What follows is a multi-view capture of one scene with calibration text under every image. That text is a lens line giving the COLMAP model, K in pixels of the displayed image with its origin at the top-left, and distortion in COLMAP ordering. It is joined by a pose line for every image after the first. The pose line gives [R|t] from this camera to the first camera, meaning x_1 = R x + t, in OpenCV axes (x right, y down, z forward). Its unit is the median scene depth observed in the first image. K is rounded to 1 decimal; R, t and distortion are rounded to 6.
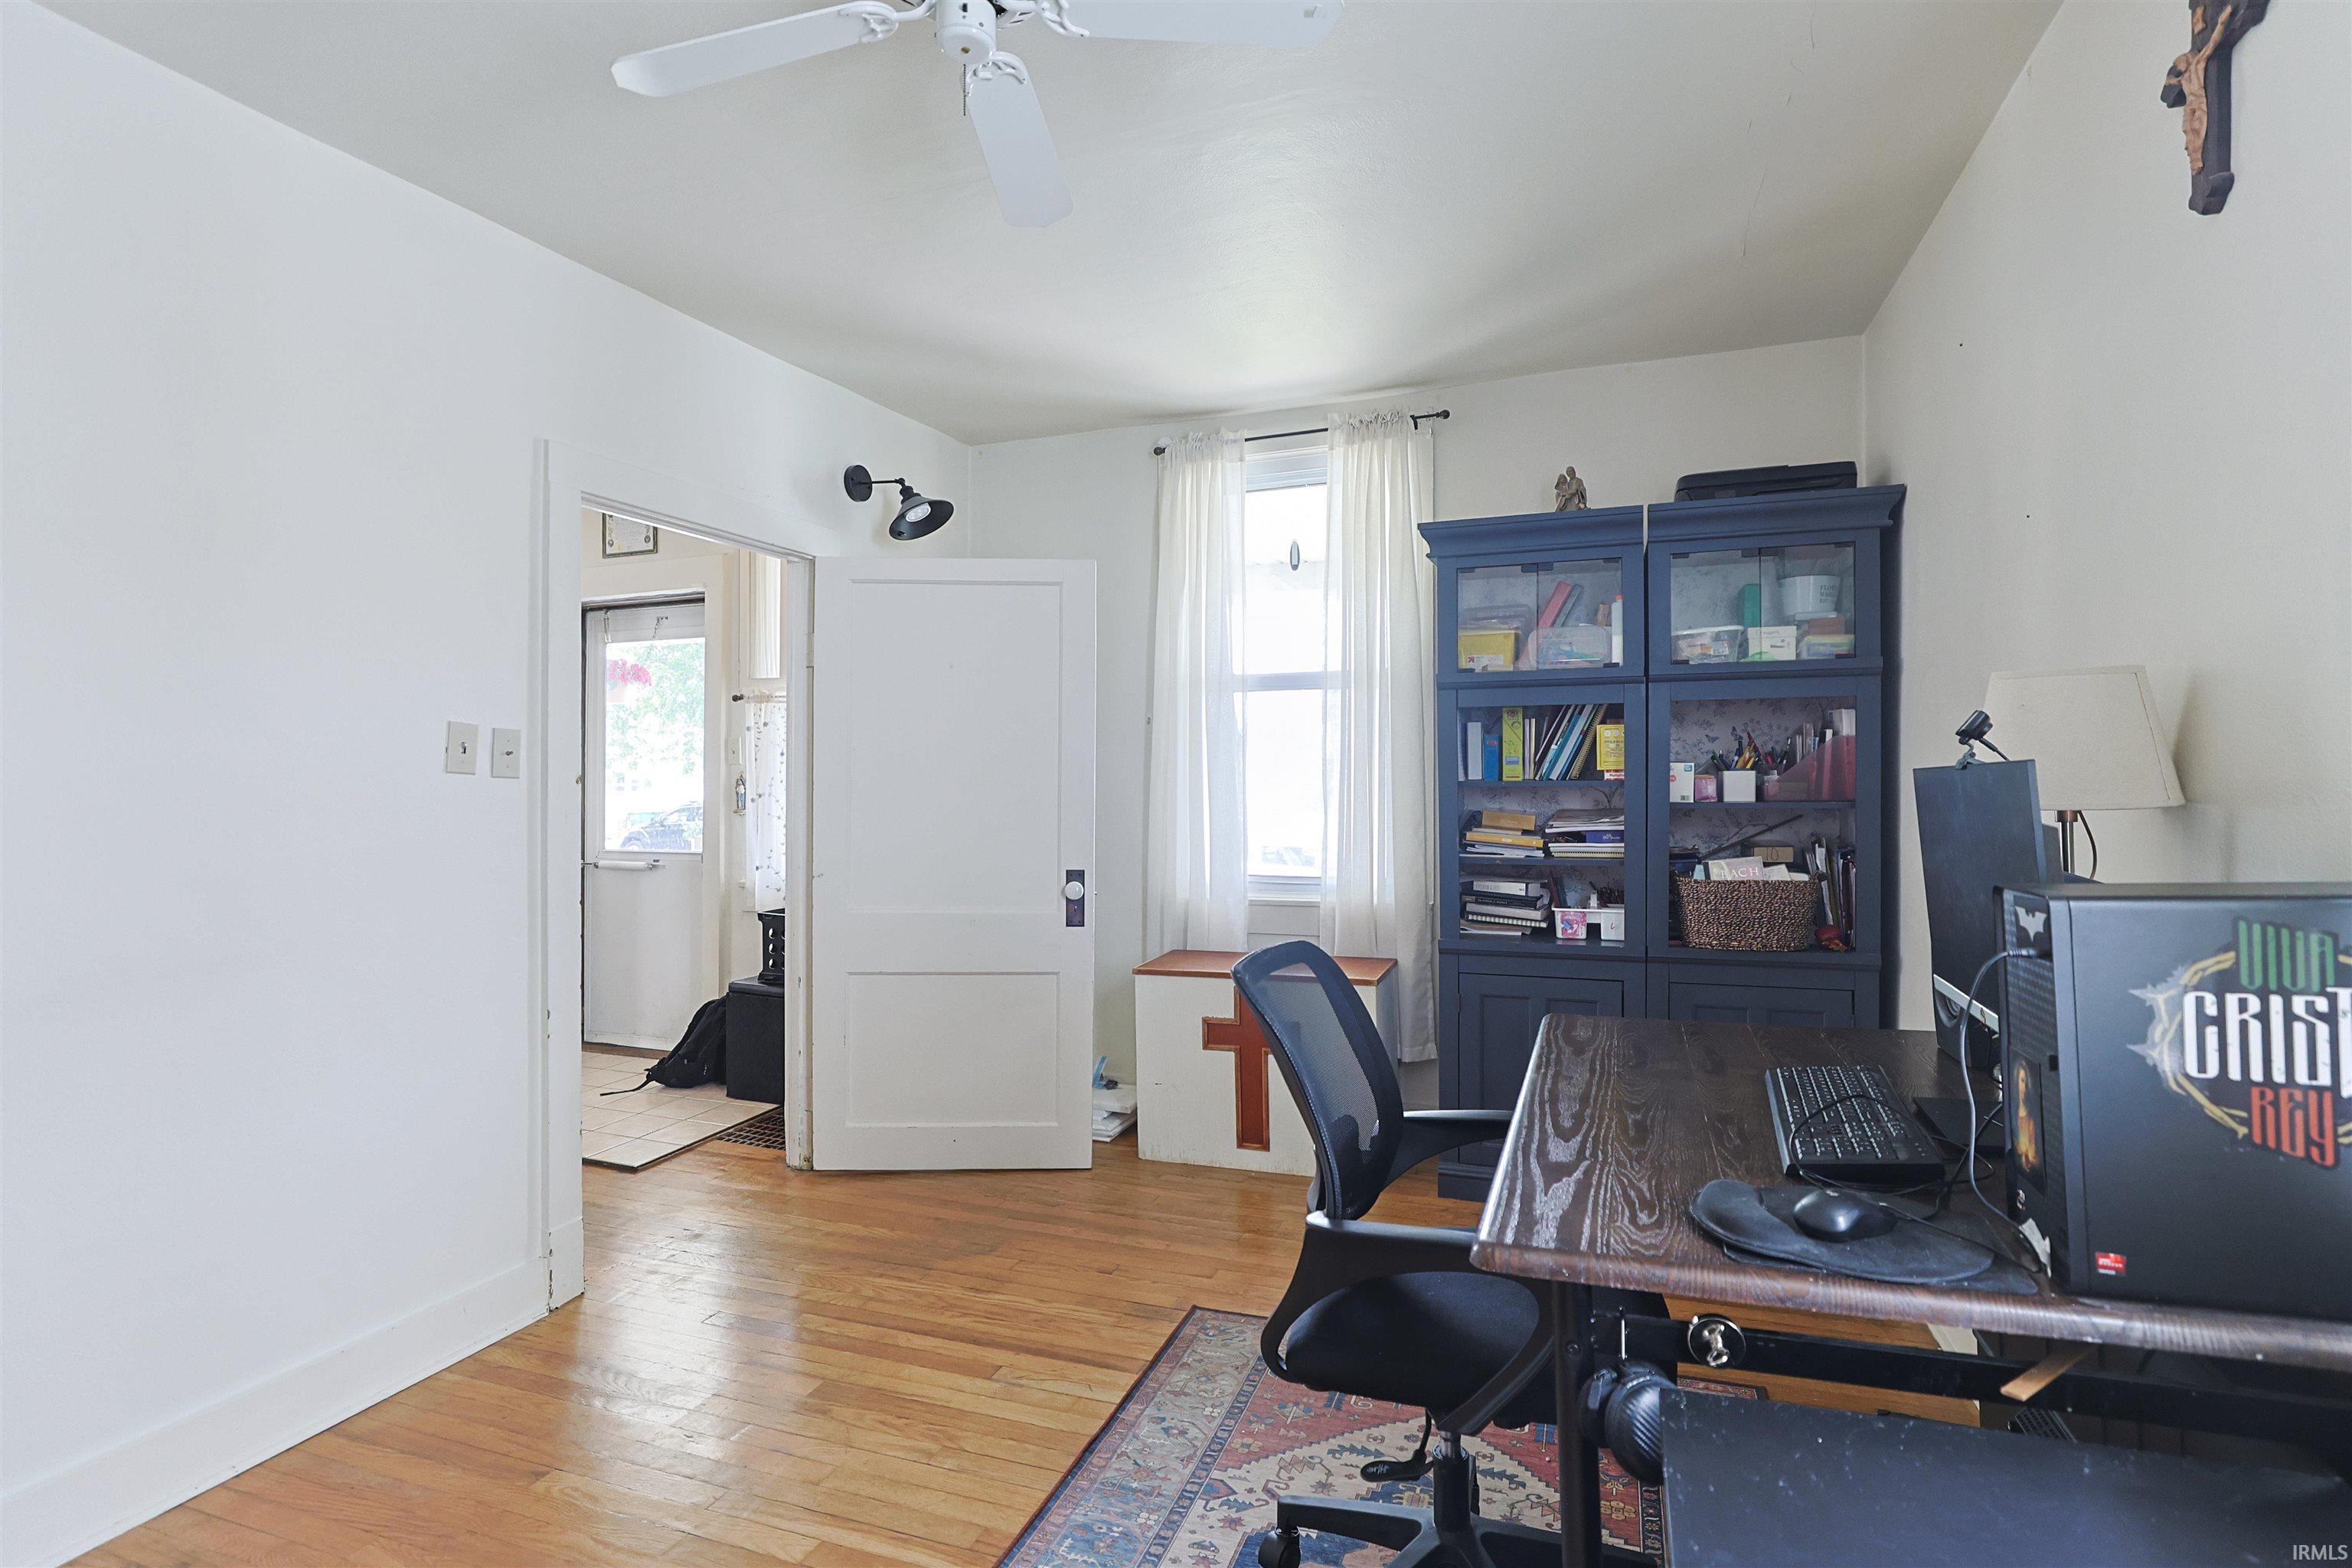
lens RADIAL K [[1115.4, 0, 1167.2], [0, 1115.4, 794.9], [0, 0, 1]] dist [-0.013294, 0.001854]
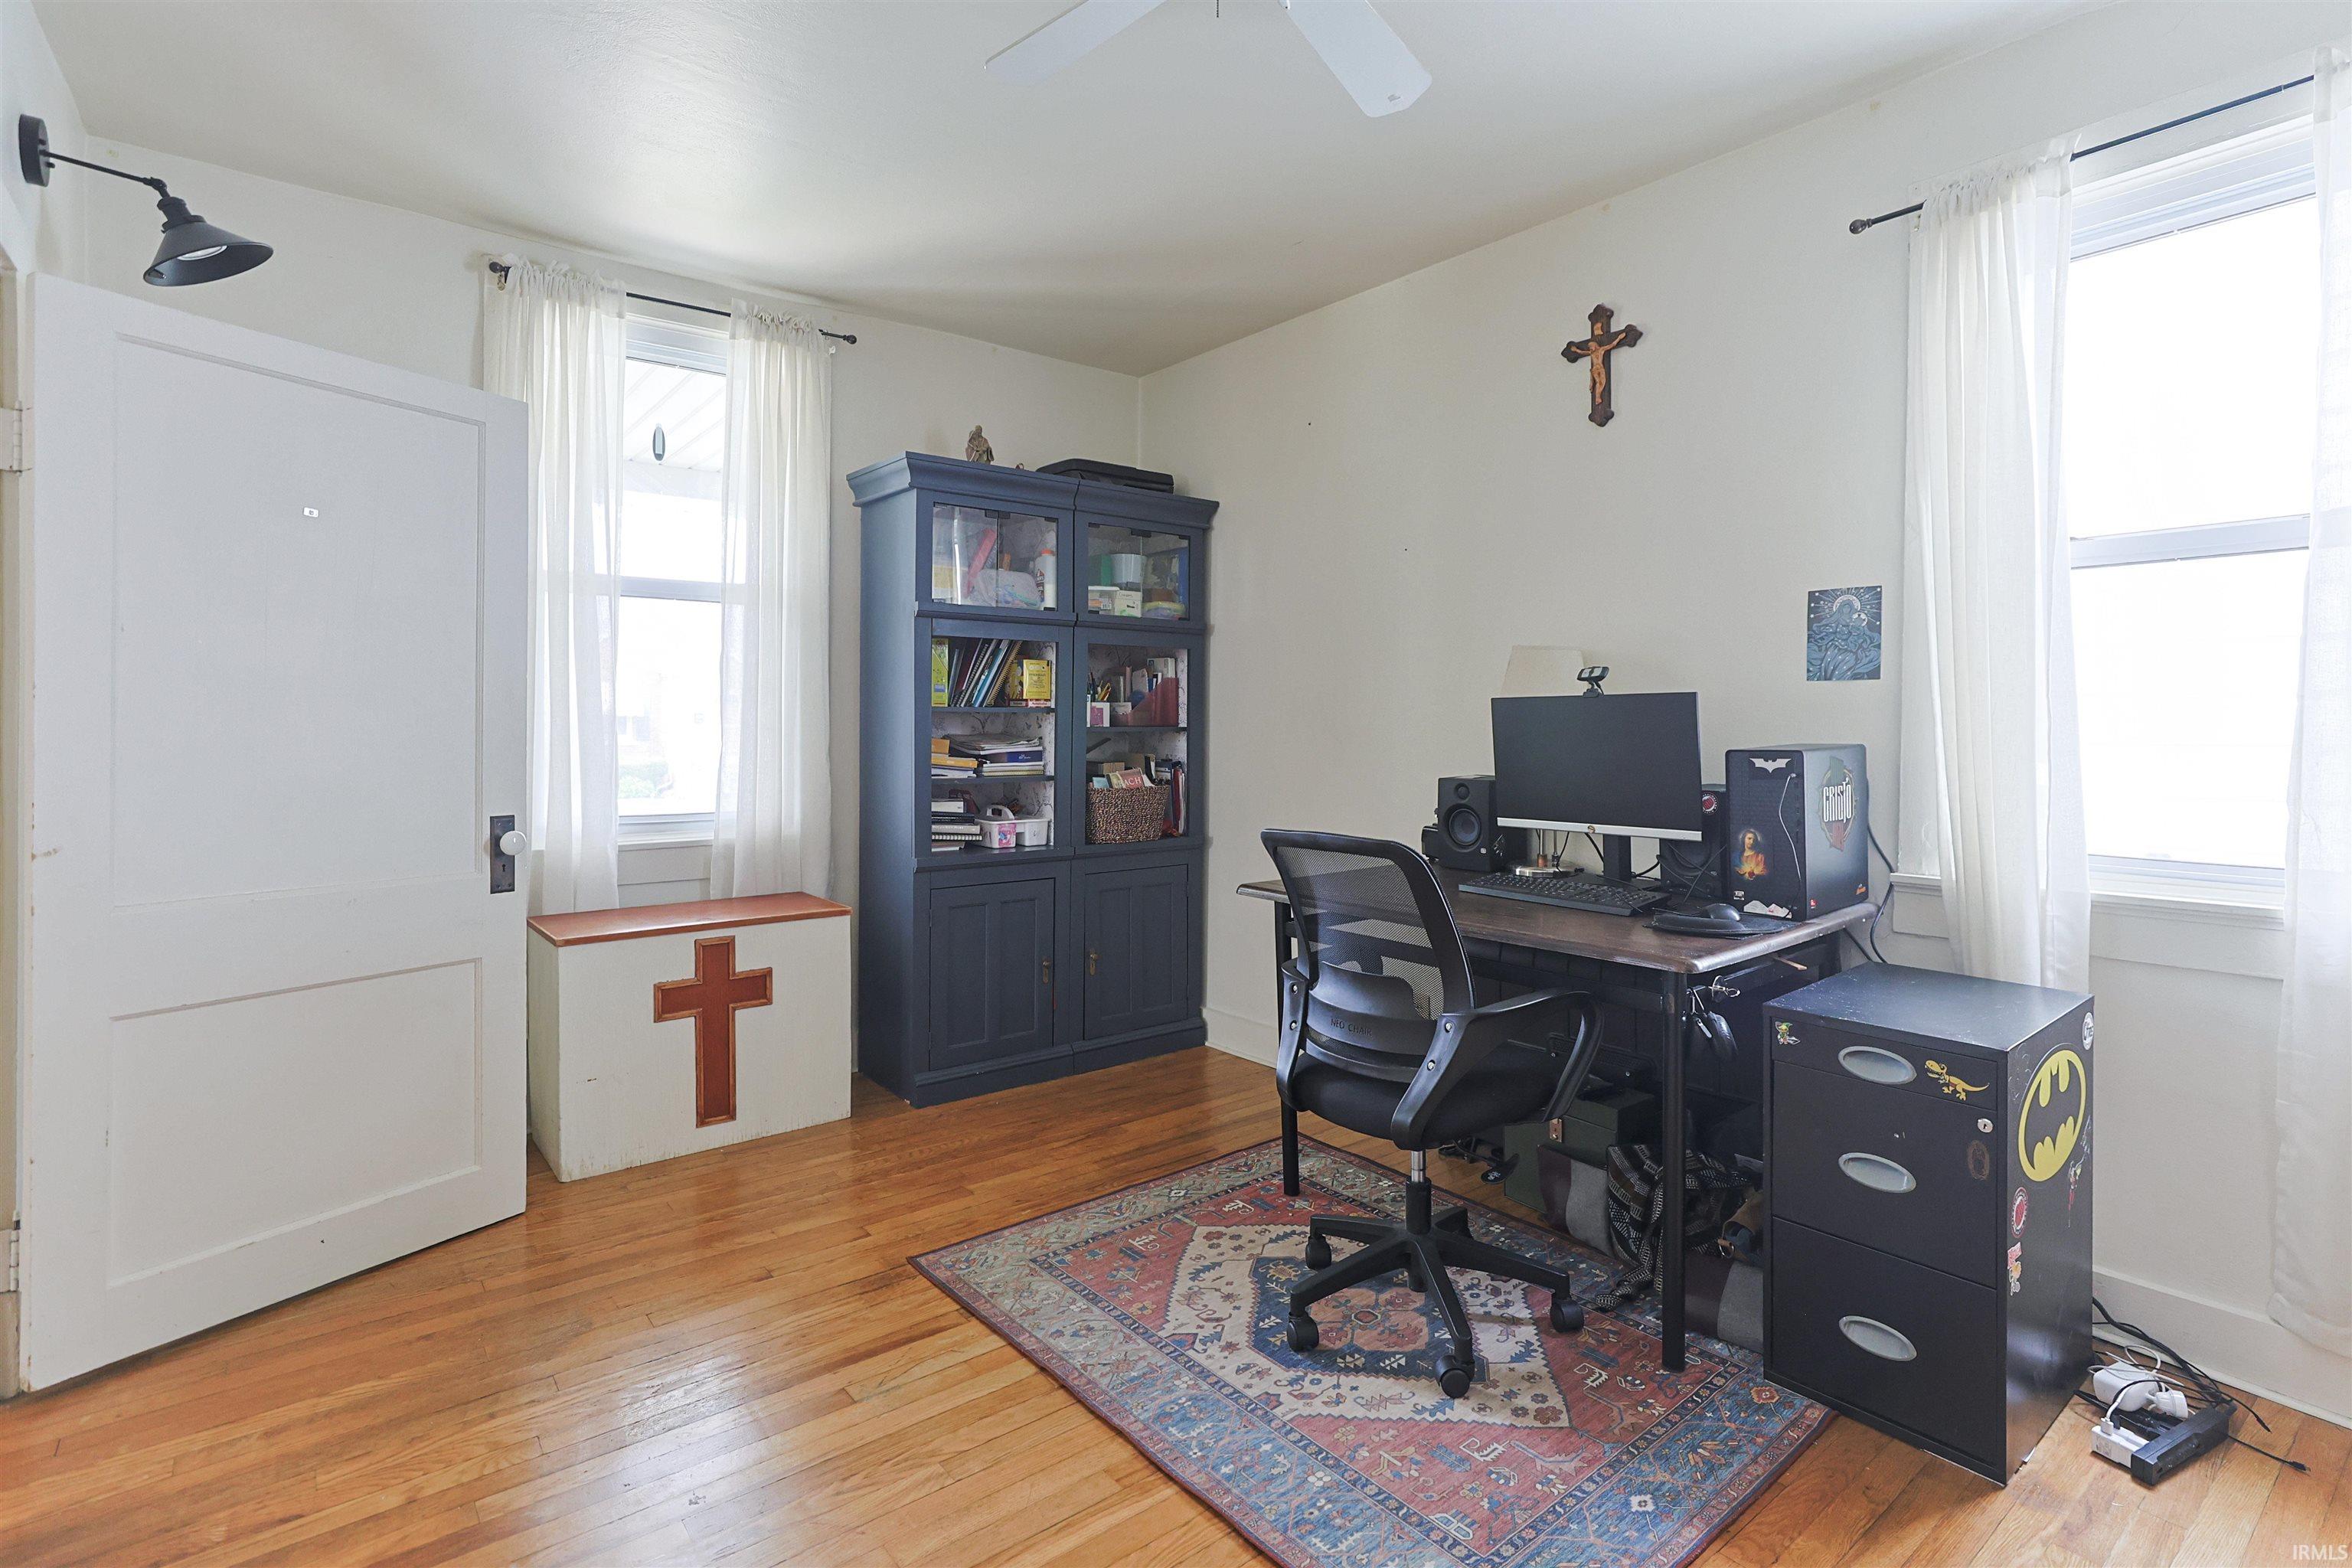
lens RADIAL K [[1155.5, 0, 1164.3], [0, 1155.5, 747.2], [0, 0, 1]] dist [-0.012503, 0.006791]
pose [[0.527203, -0.010550, 0.849674, -0.535941], [0.002742, 0.999939, 0.010714, 0.014960], [-0.849735, -0.003318, 0.527200, 0.239509]]
